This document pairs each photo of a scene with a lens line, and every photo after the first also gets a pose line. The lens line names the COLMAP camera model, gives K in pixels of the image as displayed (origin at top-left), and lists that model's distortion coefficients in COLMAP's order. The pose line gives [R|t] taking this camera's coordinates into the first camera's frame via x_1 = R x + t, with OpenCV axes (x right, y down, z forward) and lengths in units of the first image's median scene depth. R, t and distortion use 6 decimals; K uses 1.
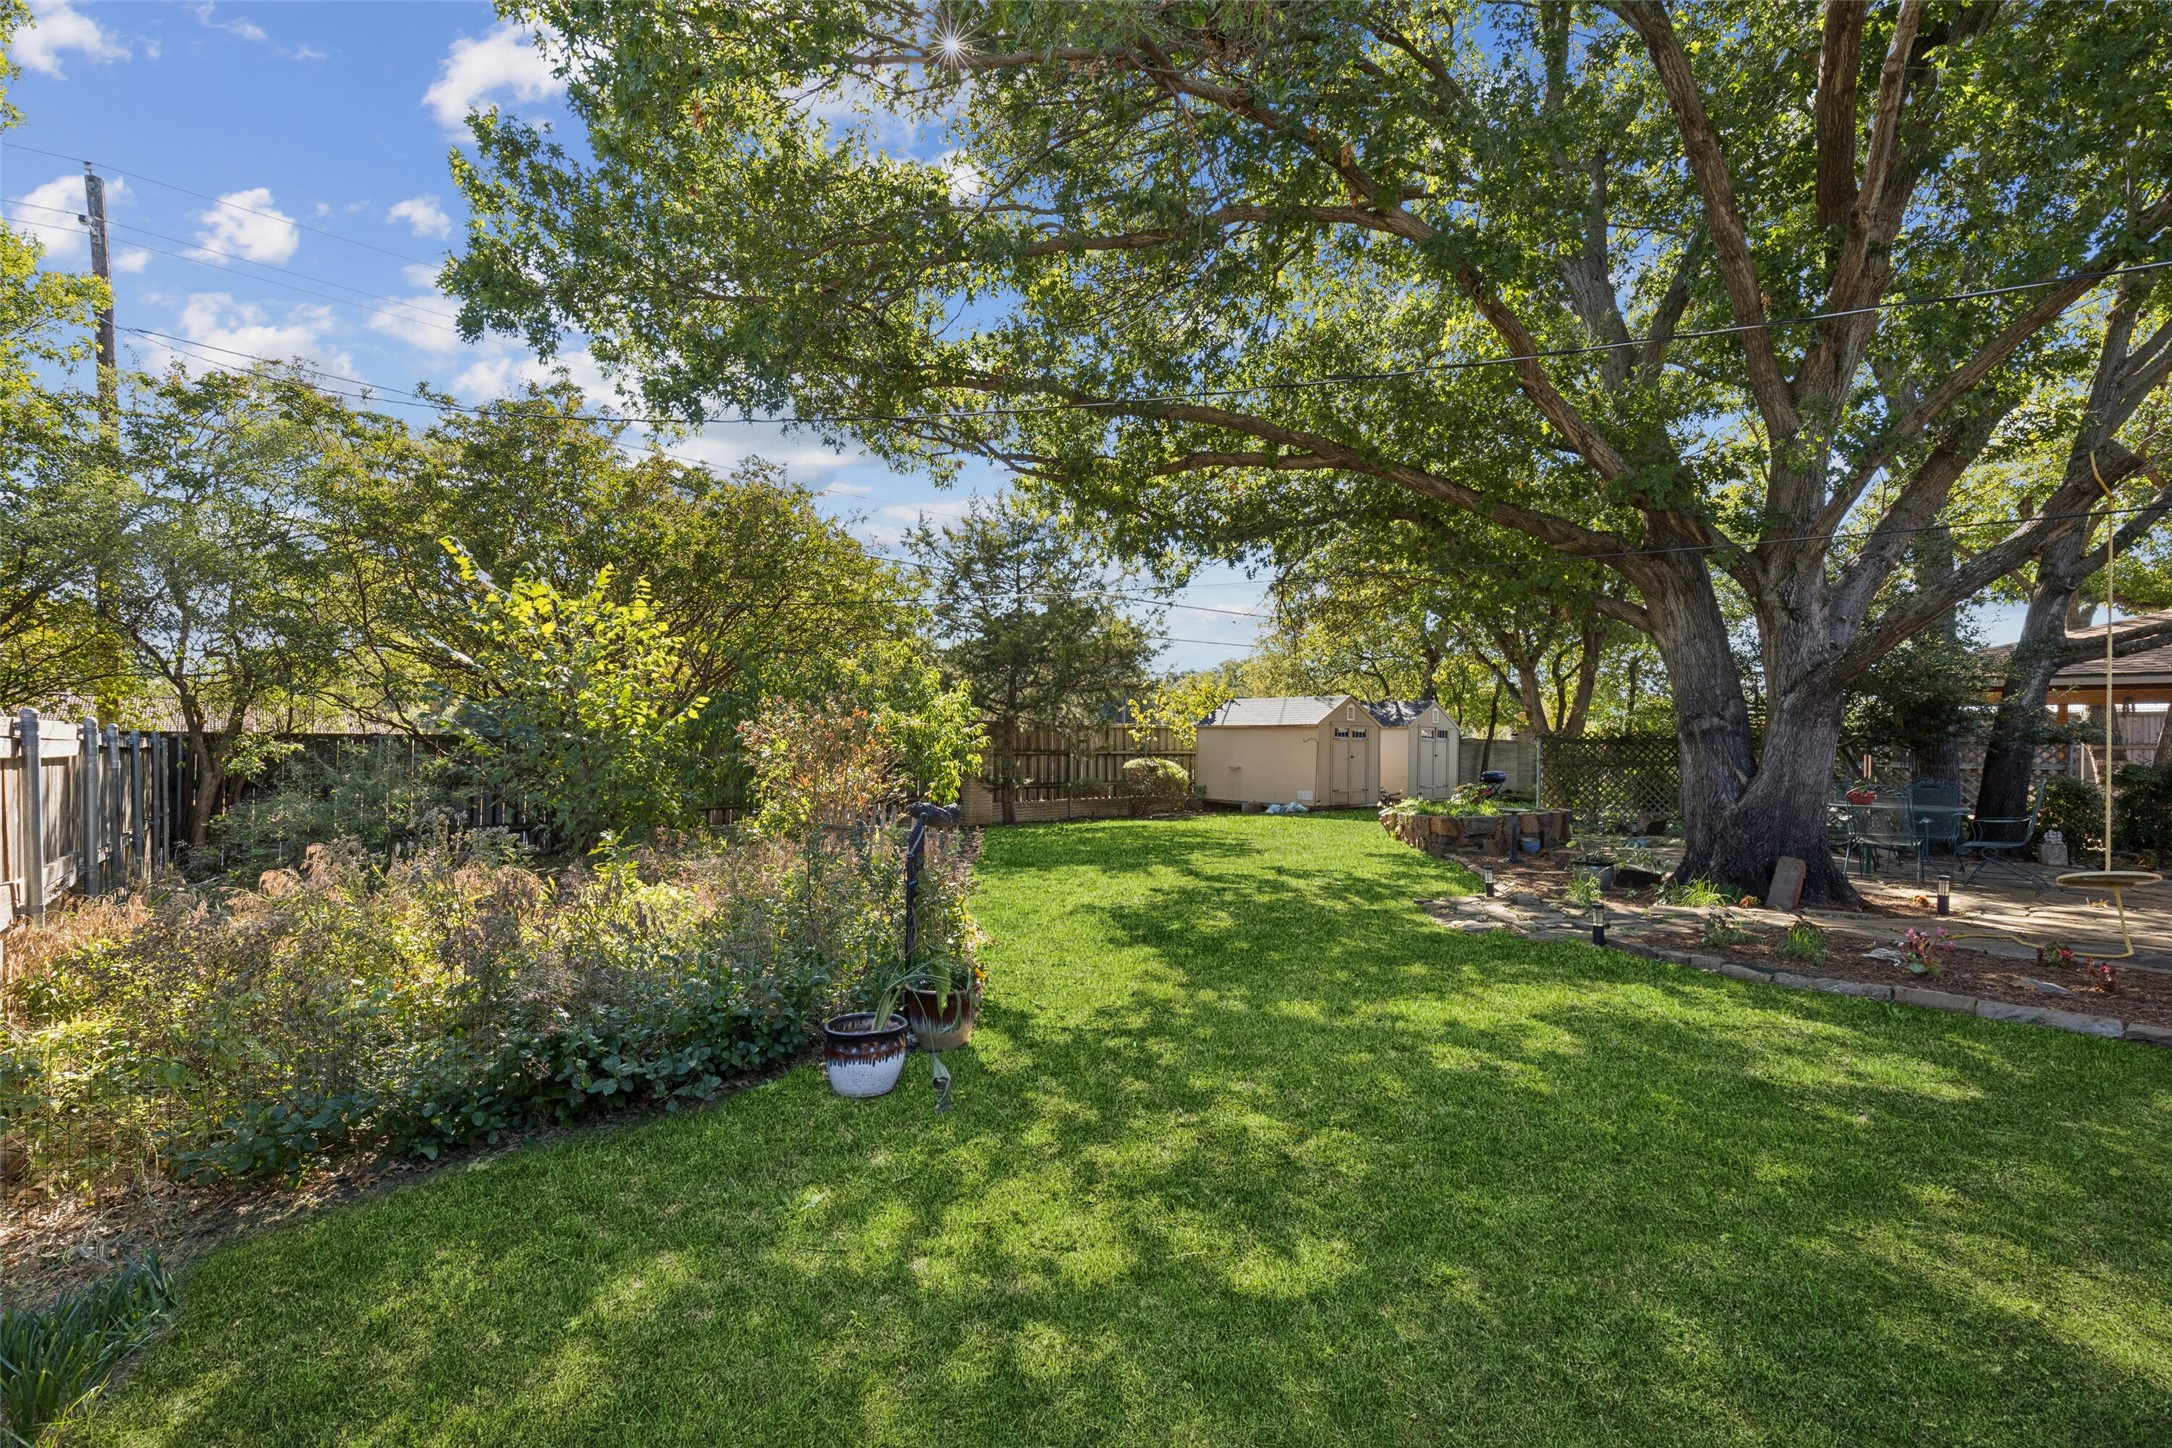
lens RADIAL K [[975.8, 0, 1082.3], [0, 975.8, 744.8], [0, 0, 1]] dist [-0.000899, -0.000346]
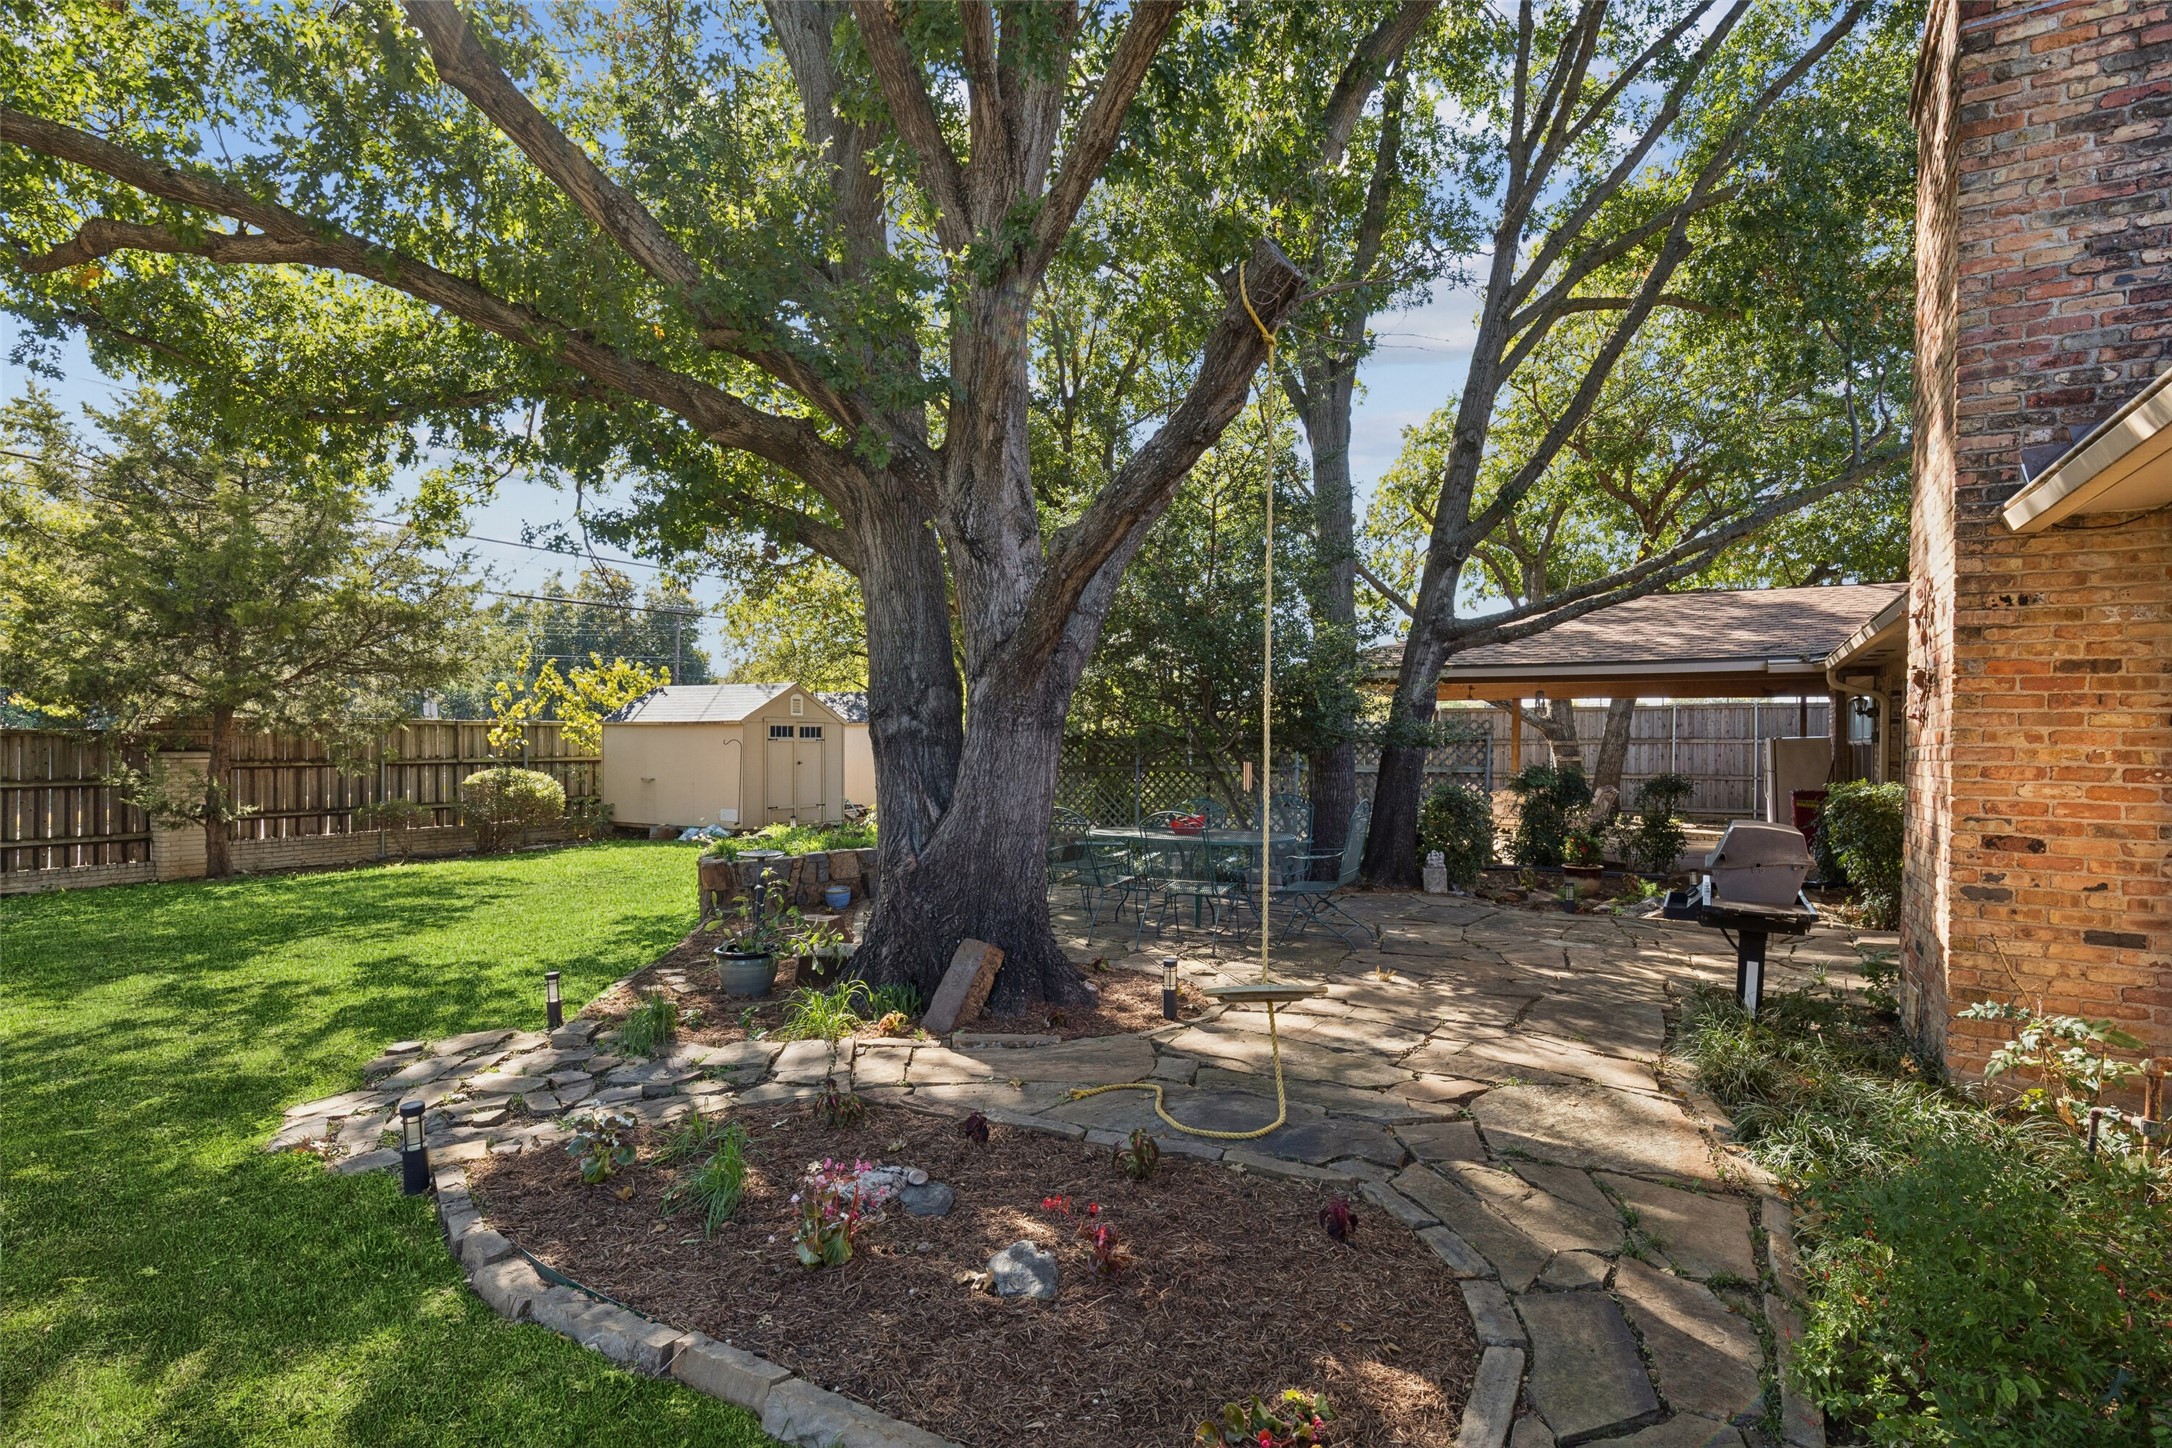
lens RADIAL K [[1167.5, 0, 1077.7], [0, 1167.5, 734.7], [0, 0, 1]] dist [-0.021814, -0.000173]
pose [[0.927841, -0.004733, 0.372946, 0.170922], [0.007121, 0.999962, -0.005024, -0.004036], [-0.372908, 0.007317, 0.927839, 0.094821]]
